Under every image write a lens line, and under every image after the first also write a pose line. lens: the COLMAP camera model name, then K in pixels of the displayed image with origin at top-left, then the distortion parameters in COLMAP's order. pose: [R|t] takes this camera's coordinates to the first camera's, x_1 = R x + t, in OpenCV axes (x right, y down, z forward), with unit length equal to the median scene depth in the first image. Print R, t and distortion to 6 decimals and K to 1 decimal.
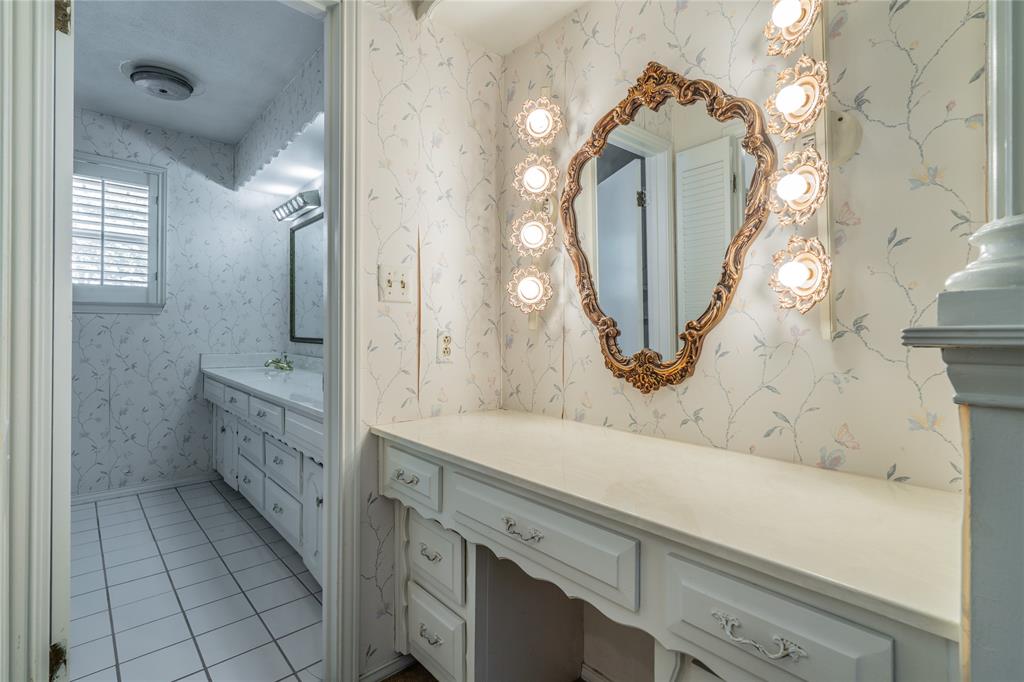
lens RADIAL K [[464.4, 0, 512.7], [0, 464.4, 331.7], [0, 0, 1]] dist [-0.008389, 0.002517]
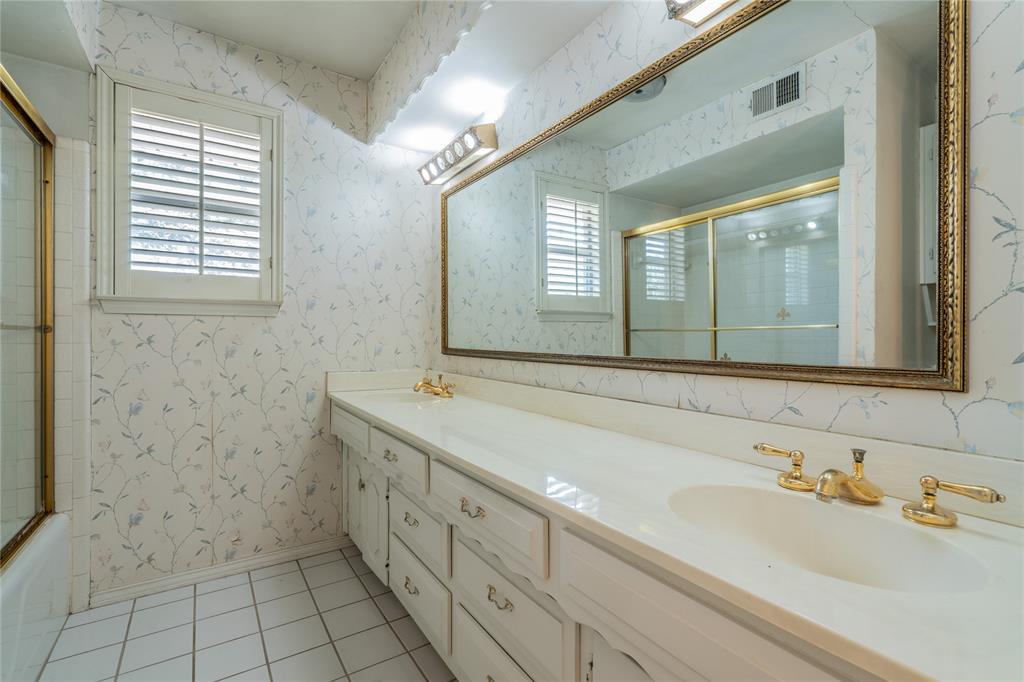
lens RADIAL K [[464.4, 0, 516.3], [0, 464.4, 340.9], [0, 0, 1]] dist [-0.008389, 0.002517]
pose [[0.987322, -0.002048, -0.158719, -0.323813], [0.003010, 0.999979, 0.005821, -0.003772], [0.158704, -0.006225, 0.987307, 0.404635]]
